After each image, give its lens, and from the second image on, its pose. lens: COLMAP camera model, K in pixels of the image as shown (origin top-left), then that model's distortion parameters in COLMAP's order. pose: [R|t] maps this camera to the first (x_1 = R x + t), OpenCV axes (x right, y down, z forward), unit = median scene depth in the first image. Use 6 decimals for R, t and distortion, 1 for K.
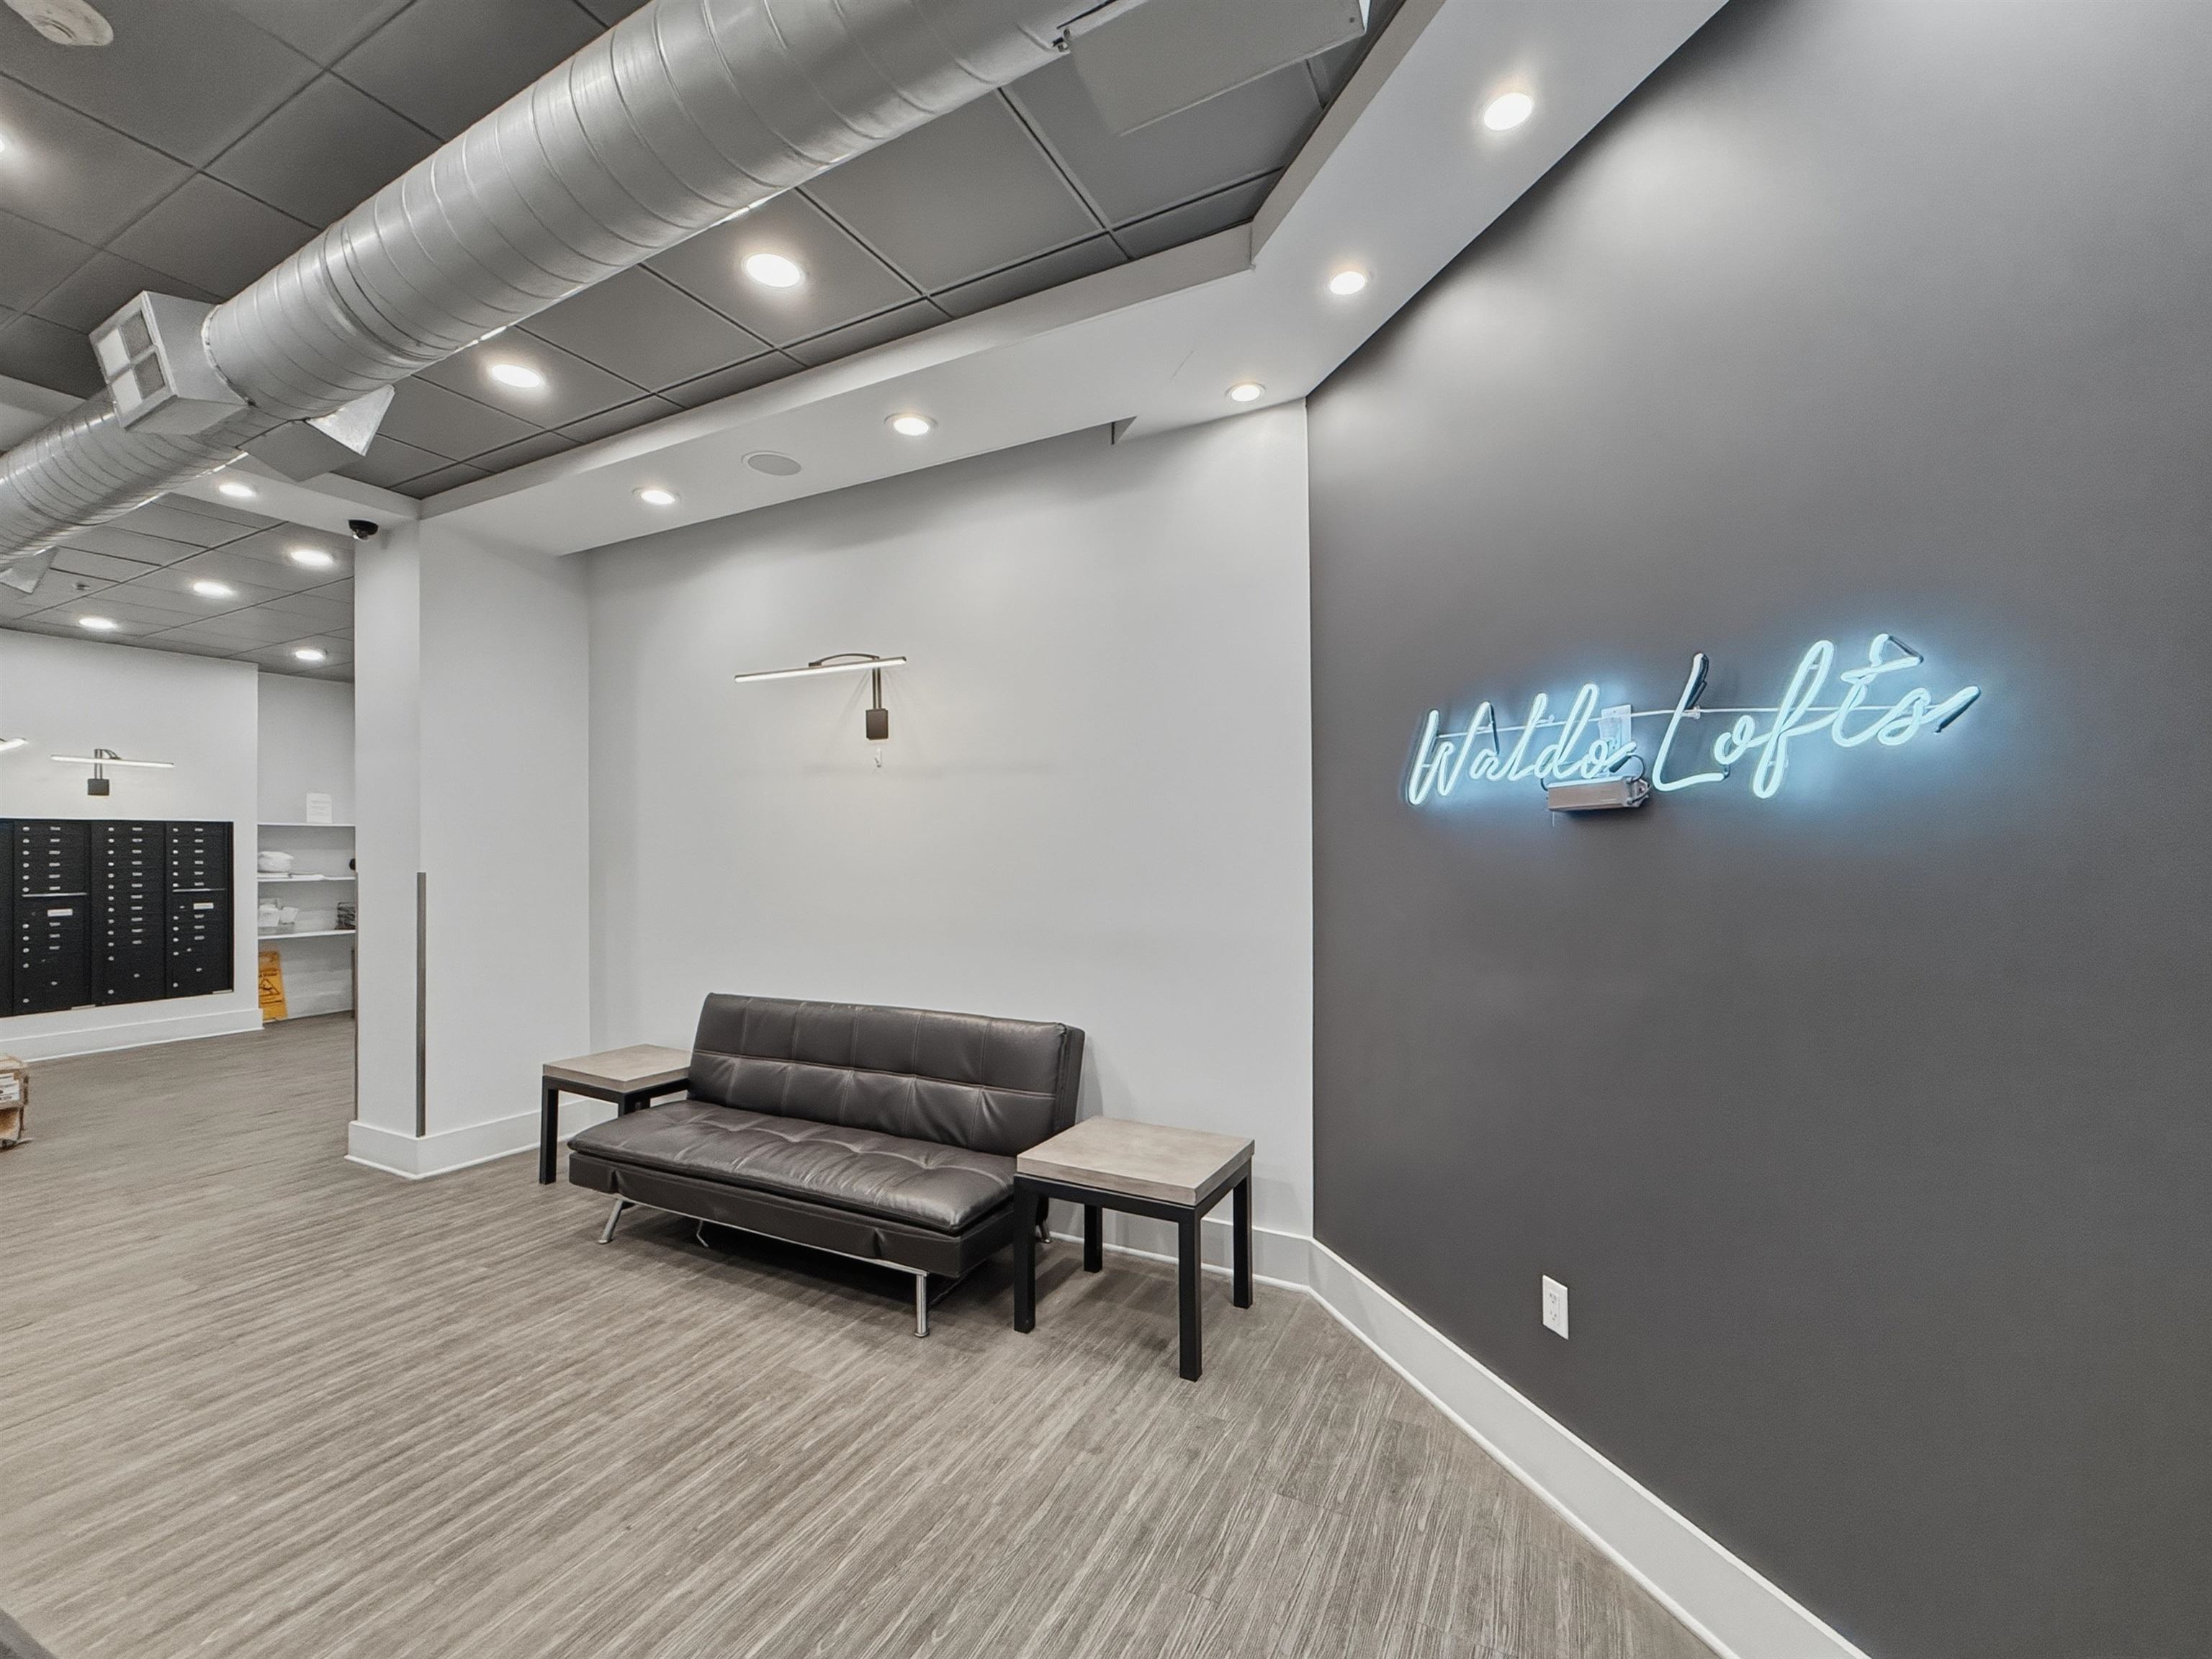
lens RADIAL K [[923.3, 0, 1106.0], [0, 923.3, 829.5], [0, 0, 1]] dist [-0.001098, -0.000199]
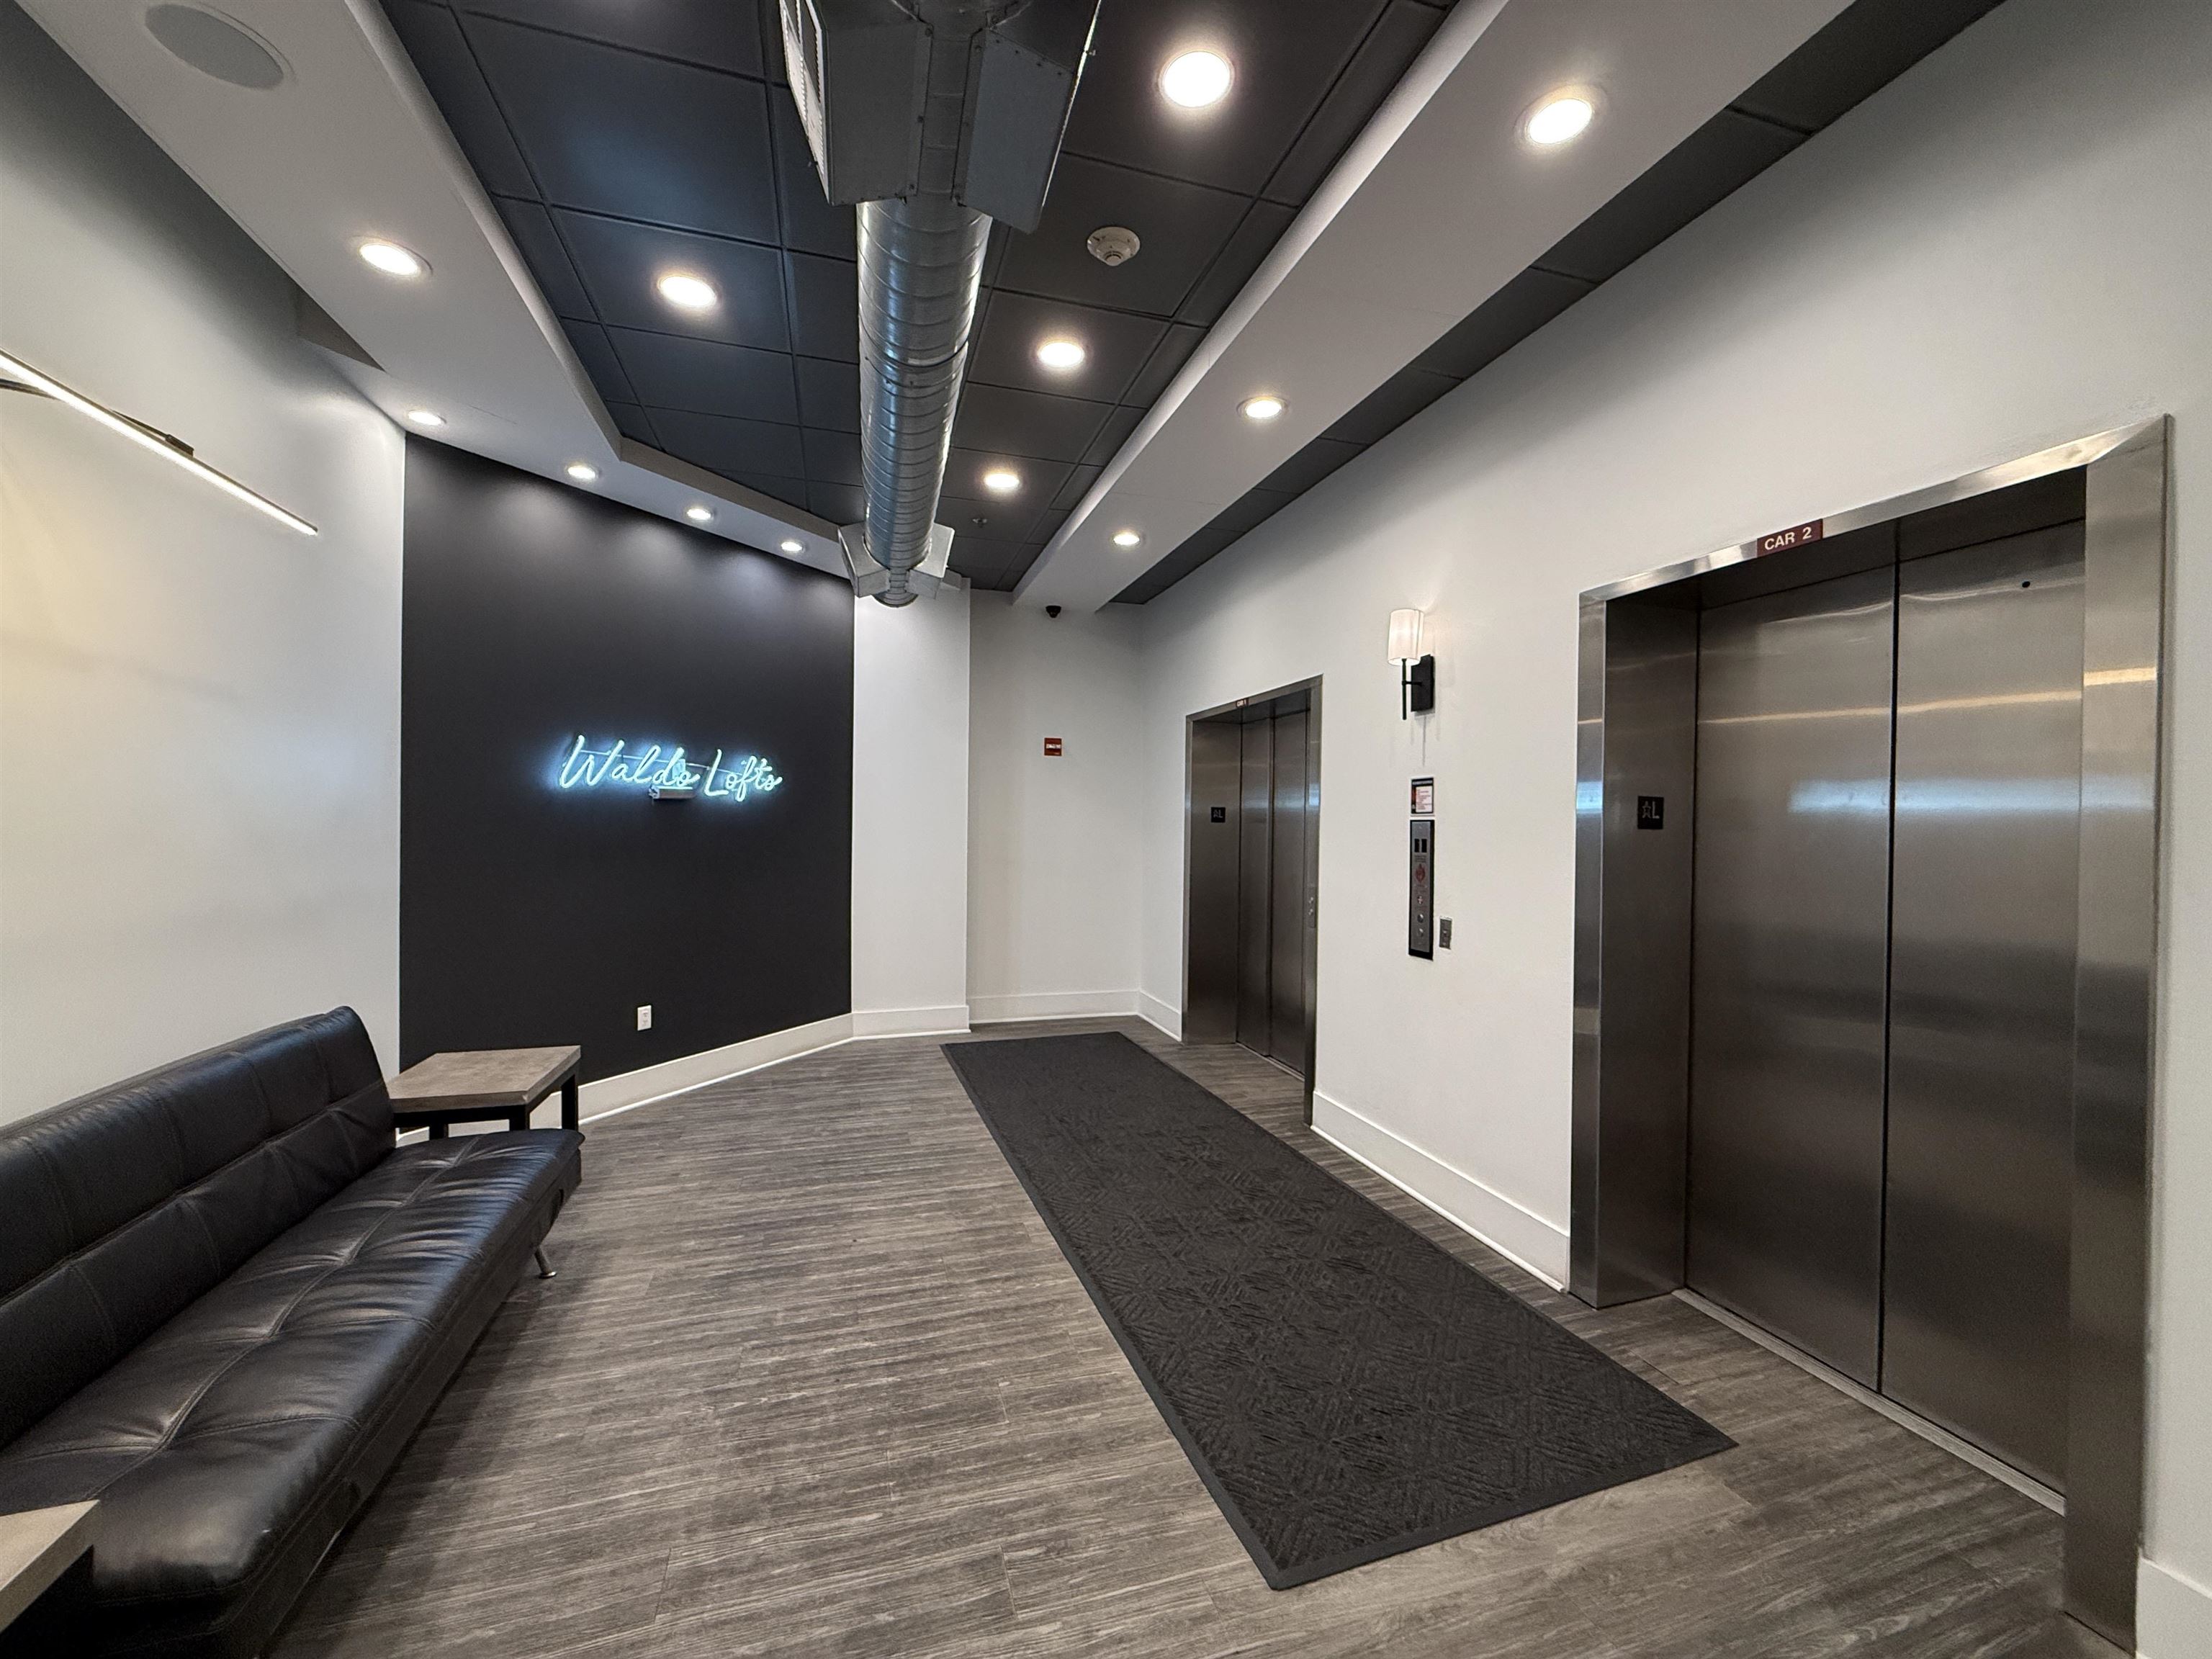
lens RADIAL K [[884.3, 0, 1106.0], [0, 884.3, 829.5], [0, 0, 1]] dist [0.000007, -0.000007]
pose [[-0.698980, -0.005400, 0.715121, -1.791406], [-0.015551, 0.999850, -0.007650, 0.052700], [-0.714973, -0.016468, -0.698959, 1.662103]]
